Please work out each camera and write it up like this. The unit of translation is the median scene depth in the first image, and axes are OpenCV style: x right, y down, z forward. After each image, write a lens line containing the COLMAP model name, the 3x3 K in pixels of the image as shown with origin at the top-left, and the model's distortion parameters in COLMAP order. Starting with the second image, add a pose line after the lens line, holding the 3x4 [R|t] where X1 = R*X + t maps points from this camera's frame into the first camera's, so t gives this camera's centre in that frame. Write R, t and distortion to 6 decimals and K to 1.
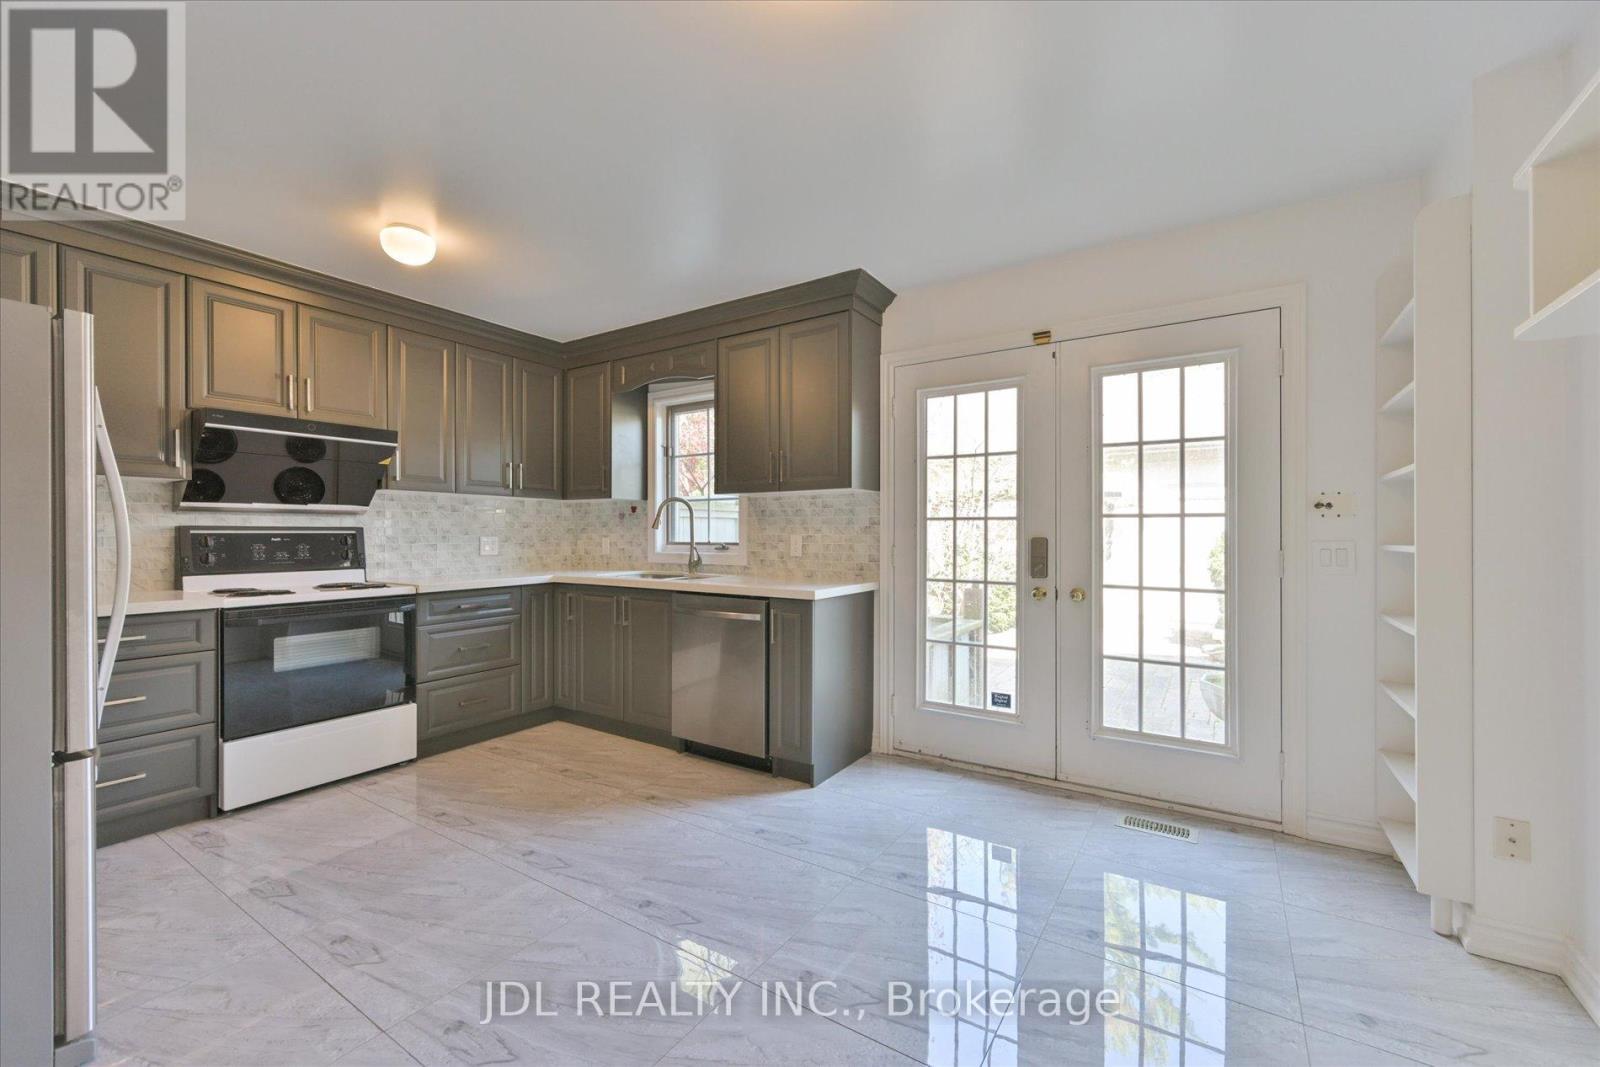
lens RADIAL K [[633.7, 0, 800.0], [0, 633.7, 533.5], [0, 0, 1]] dist [0.001987, 0.000218]
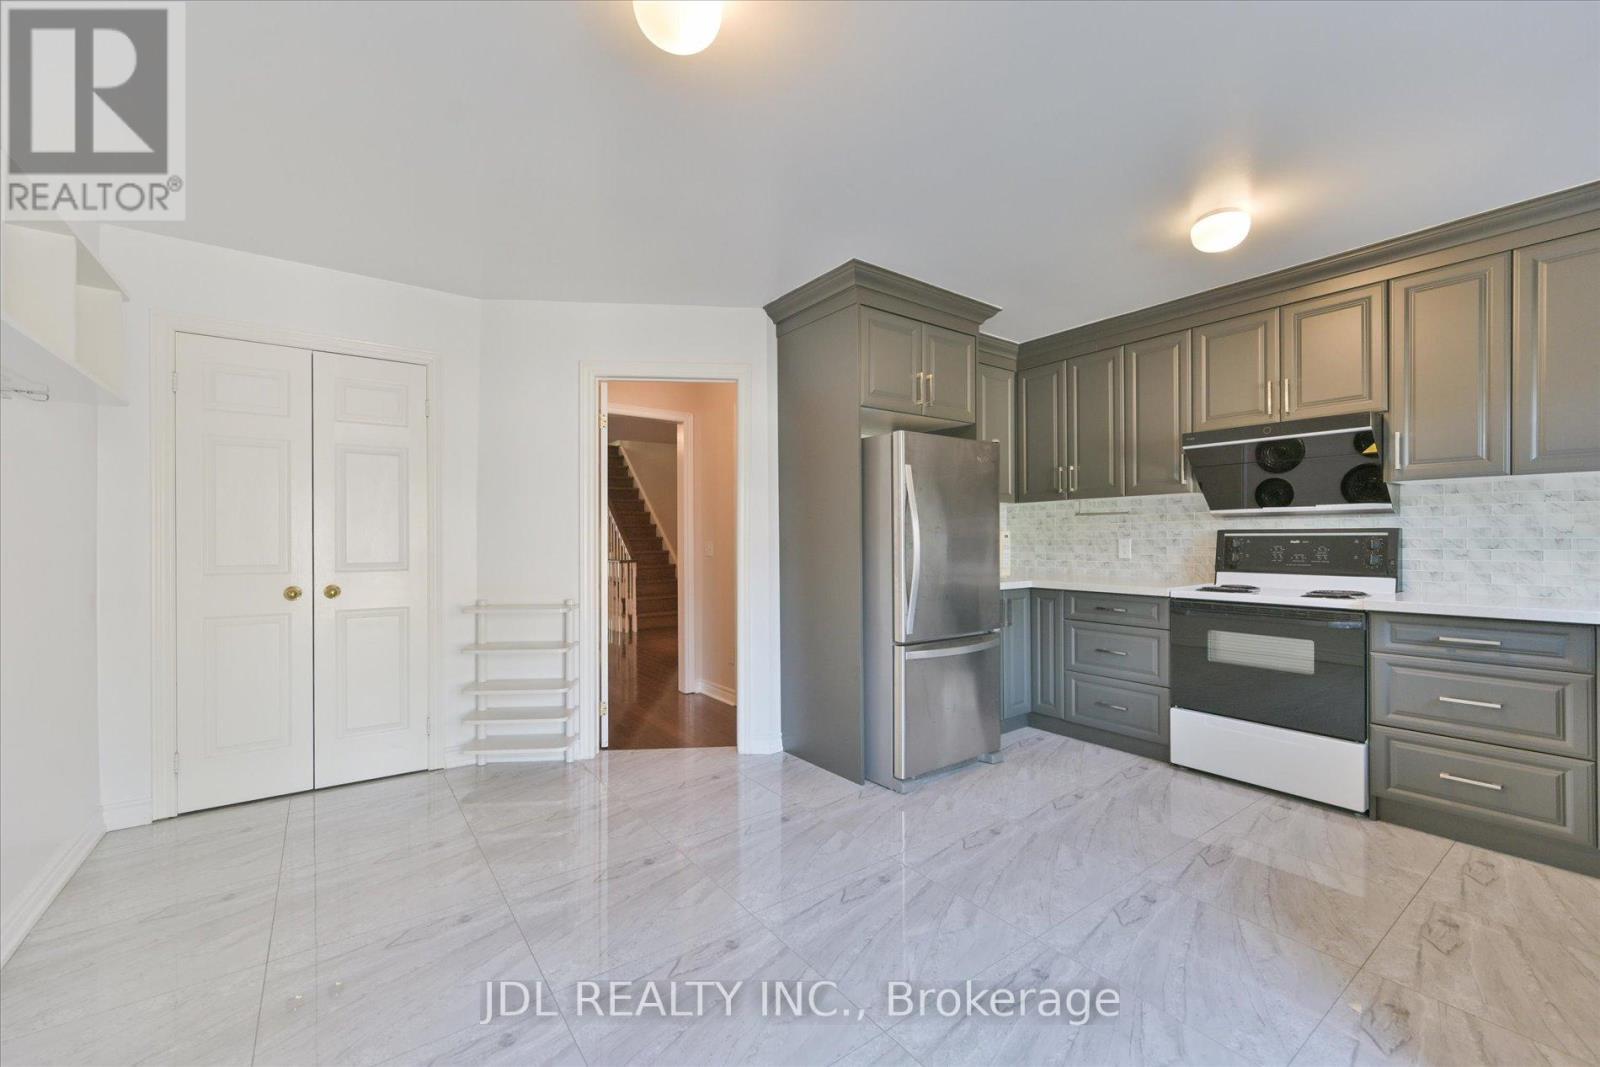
lens RADIAL K [[648.3, 0, 808.5], [0, 648.3, 532.6], [0, 0, 1]] dist [-0.000204, 0.000100]
pose [[-0.333254, -0.005924, -0.942819, 0.387898], [0.004220, 0.999961, -0.007775, -0.000522], [0.942828, -0.006570, -0.333216, 0.572471]]
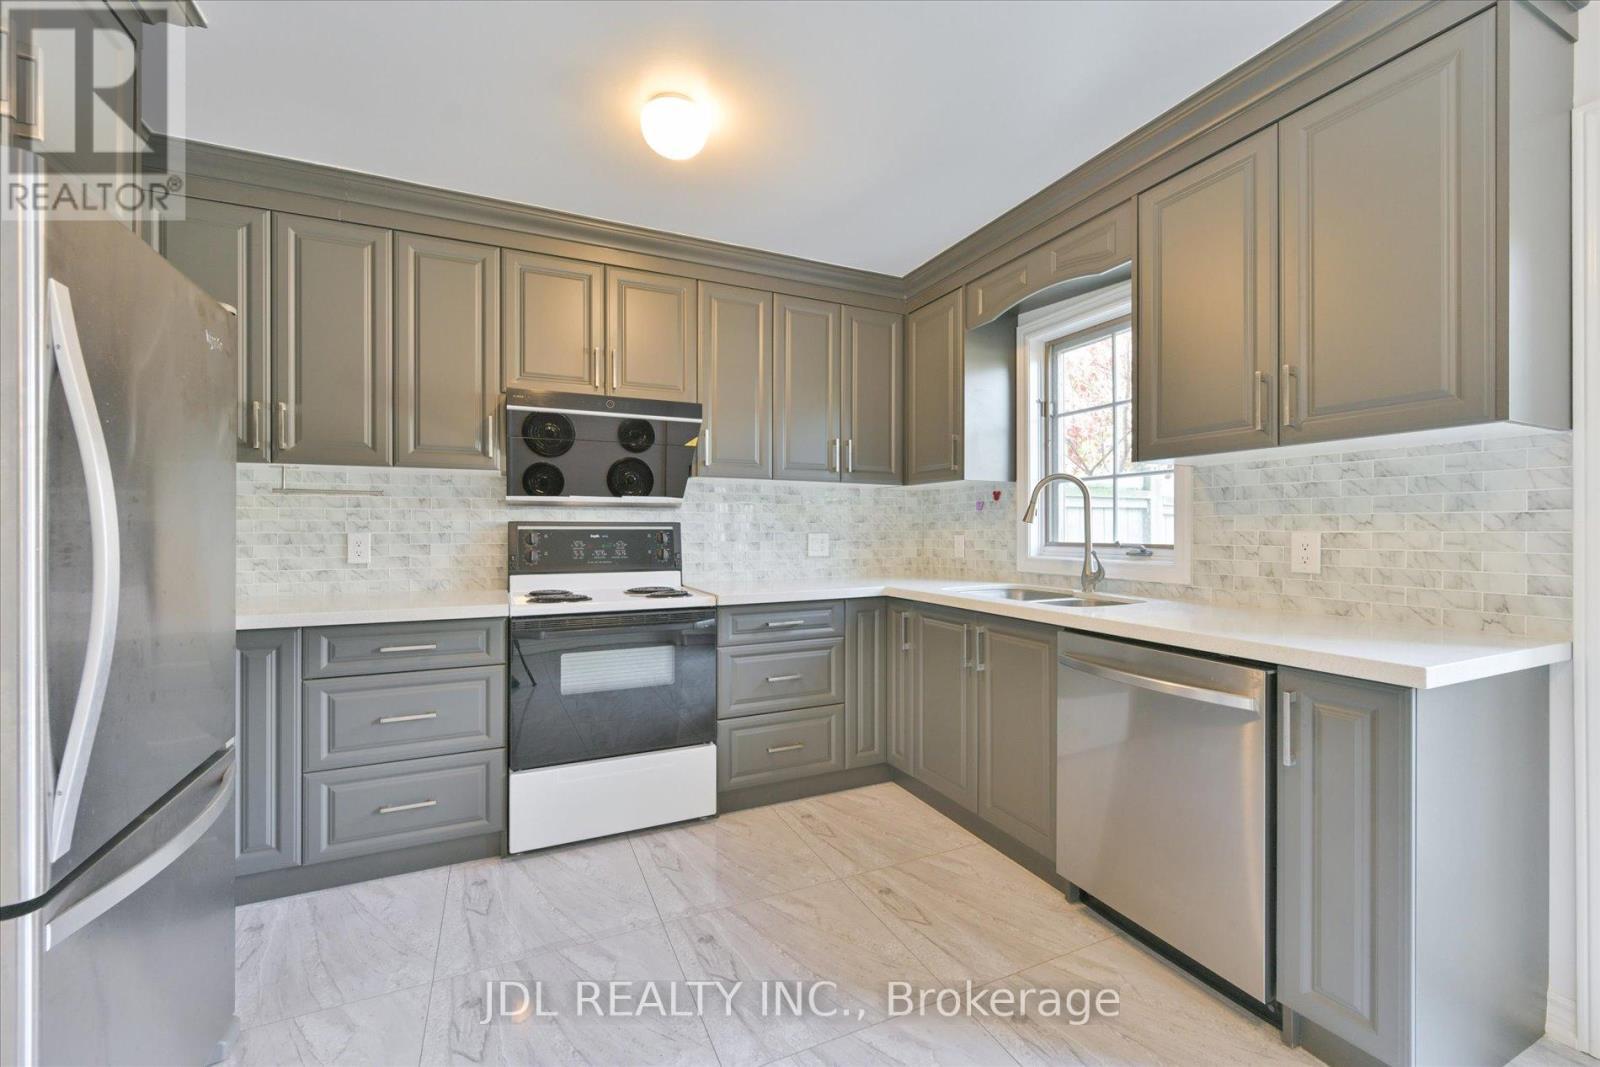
lens RADIAL K [[648.3, 0, 808.5], [0, 648.3, 532.6], [0, 0, 1]] dist [-0.000204, 0.000100]
pose [[0.852856, 0.001805, -0.522144, -0.081275], [0.000209, 0.999993, 0.003797, 0.000792], [0.522147, -0.003348, 0.852849, 0.350210]]
